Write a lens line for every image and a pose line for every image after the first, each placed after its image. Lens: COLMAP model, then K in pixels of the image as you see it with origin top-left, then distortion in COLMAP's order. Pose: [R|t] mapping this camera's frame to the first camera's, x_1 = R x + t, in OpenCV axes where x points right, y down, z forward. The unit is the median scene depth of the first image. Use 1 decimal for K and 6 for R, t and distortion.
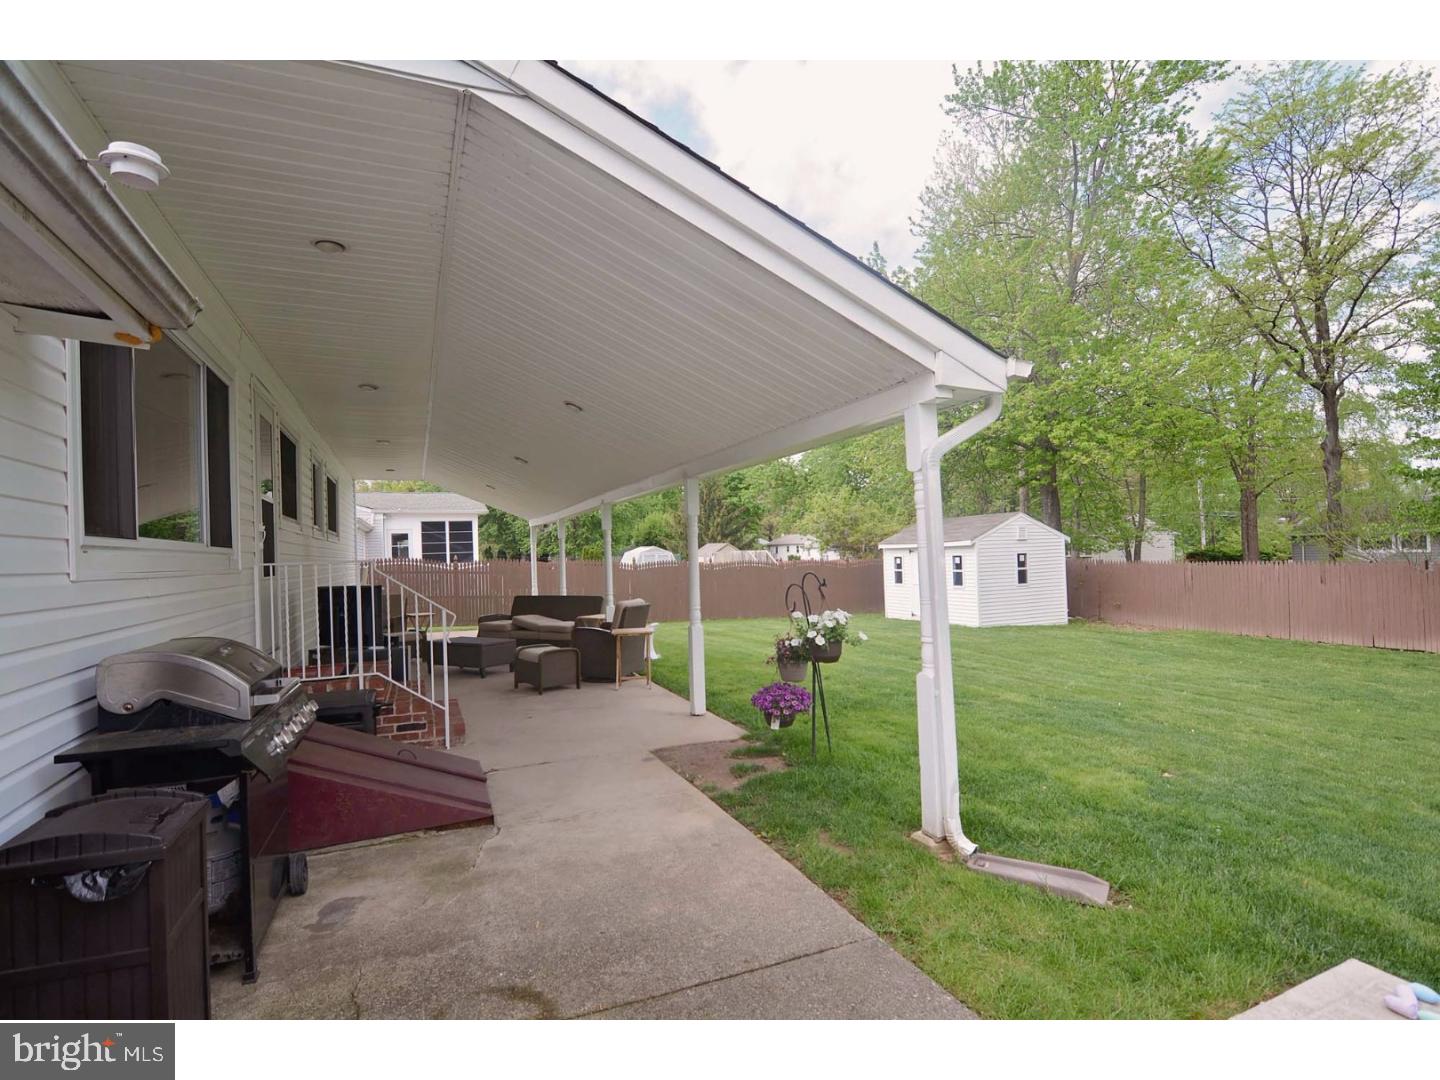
lens RADIAL K [[696.4, 0, 712.3], [0, 696.4, 550.9], [0, 0, 1]] dist [-0.008584, -0.007618]
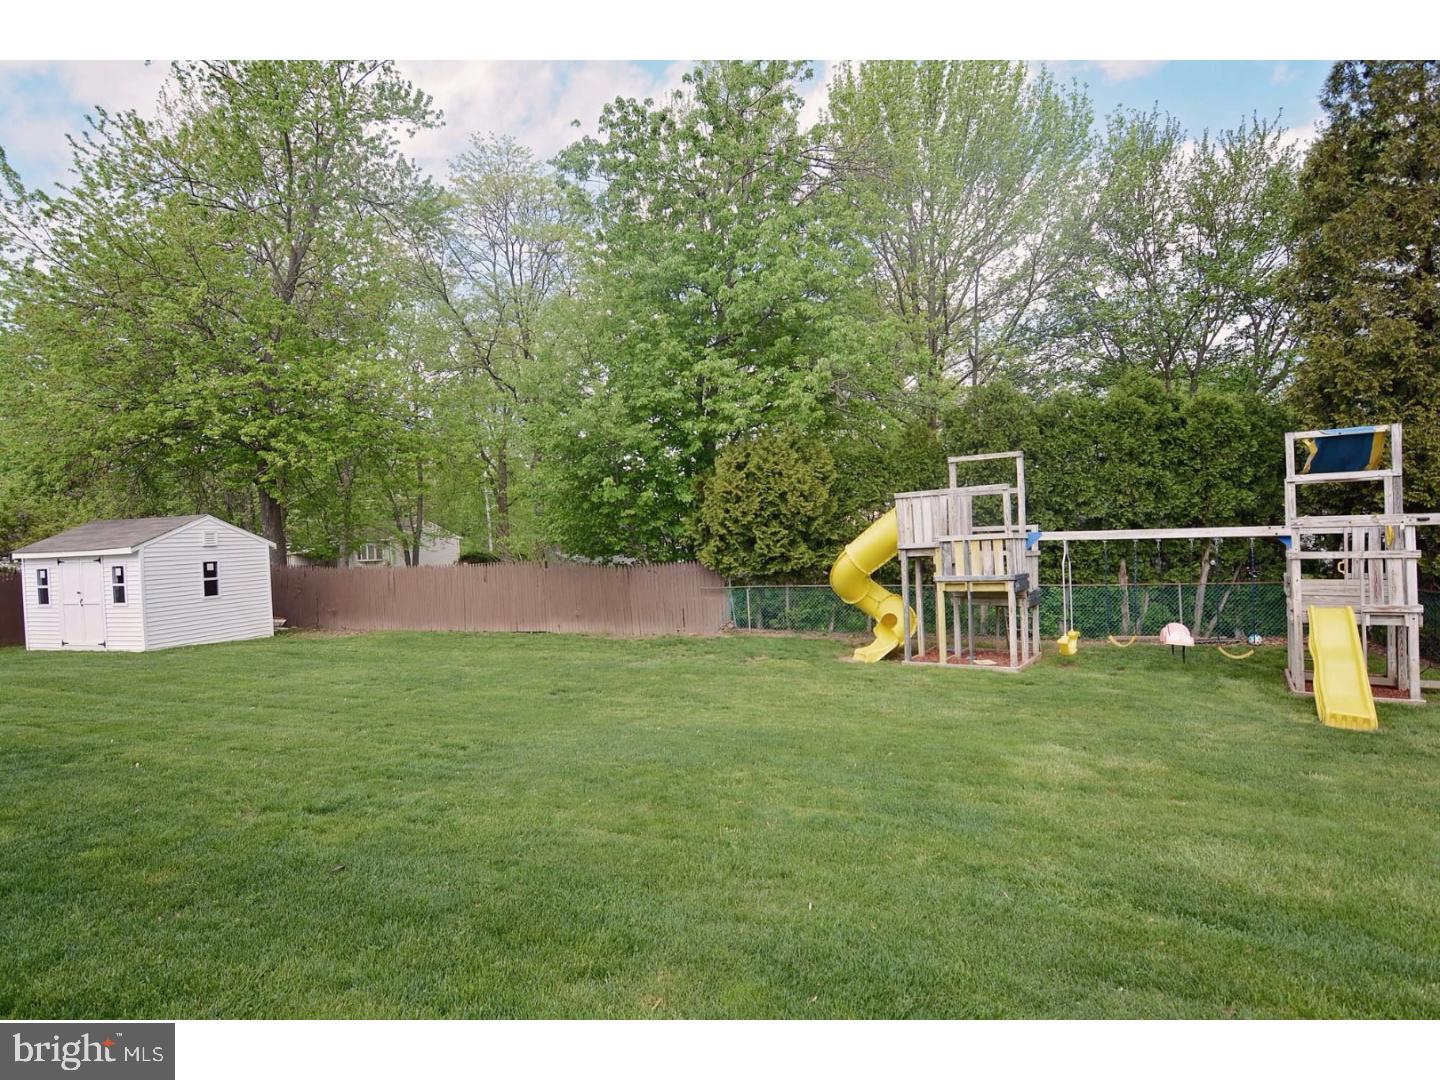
lens RADIAL K [[696.4, 0, 713.1], [0, 696.4, 548.7], [0, 0, 1]] dist [-0.008584, -0.007618]
pose [[0.630286, -0.008123, 0.776321, 0.162389], [0.015202, 0.999883, -0.001880, -0.001642], [-0.776214, 0.012987, 0.630335, -0.051429]]
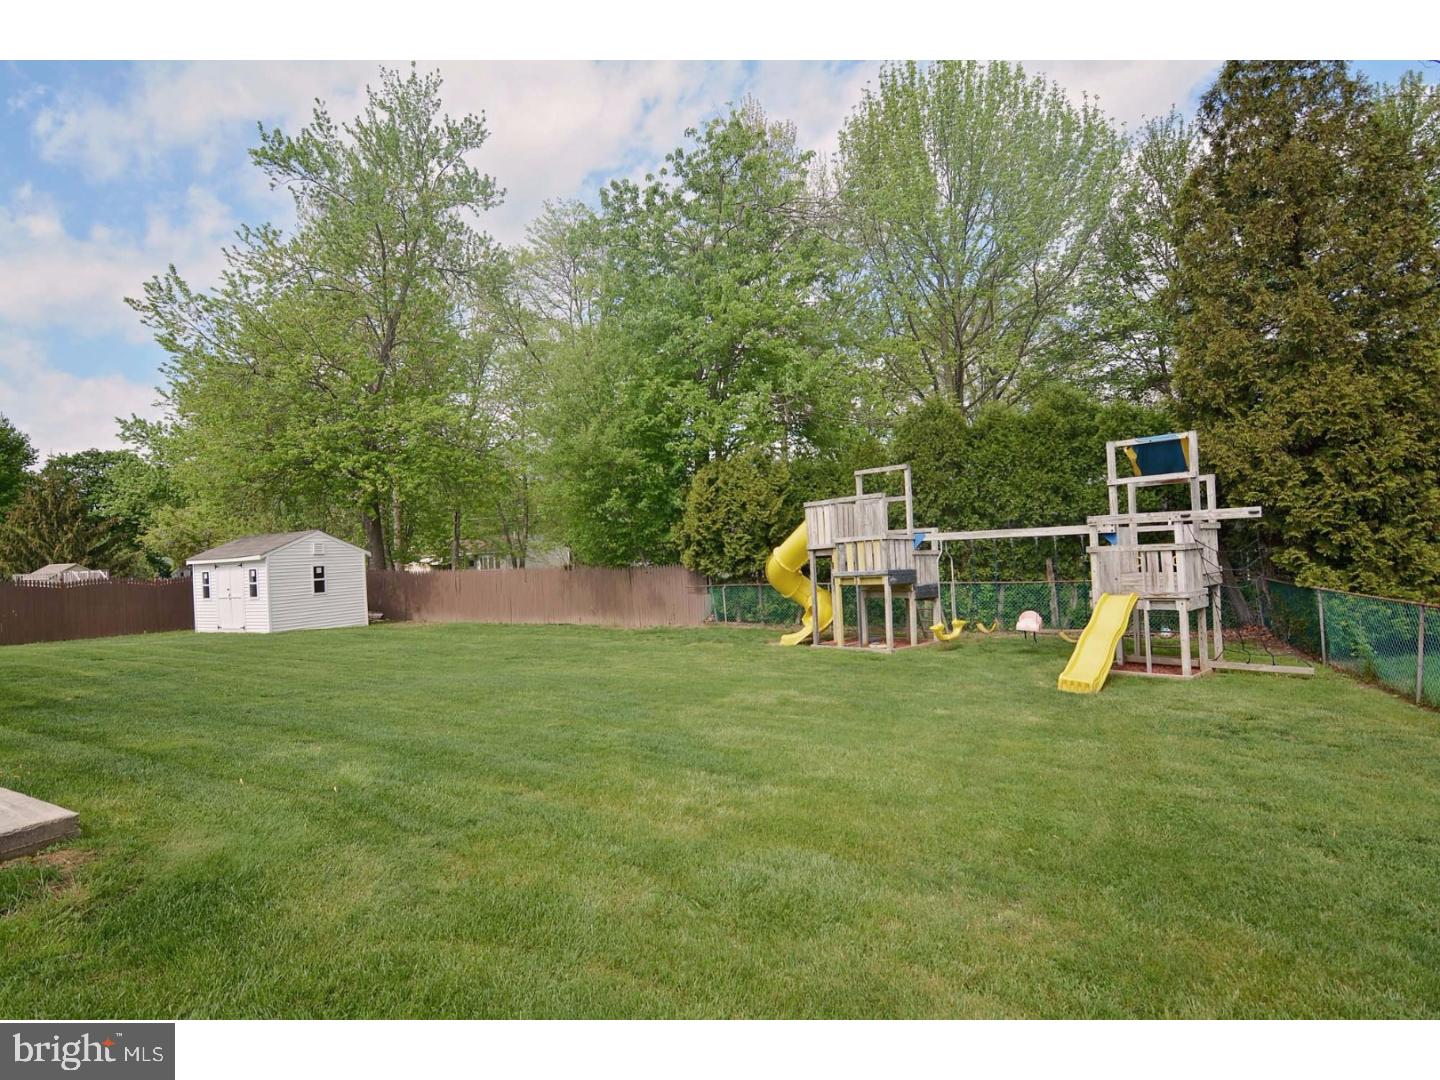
lens RADIAL K [[696.4, 0, 713.5], [0, 696.4, 547.6], [0, 0, 1]] dist [-0.008584, -0.007618]
pose [[0.765073, -0.001288, 0.643942, 0.202562], [0.021294, 0.999502, -0.023299, 0.013093], [-0.643591, 0.031537, 0.764719, -0.290512]]
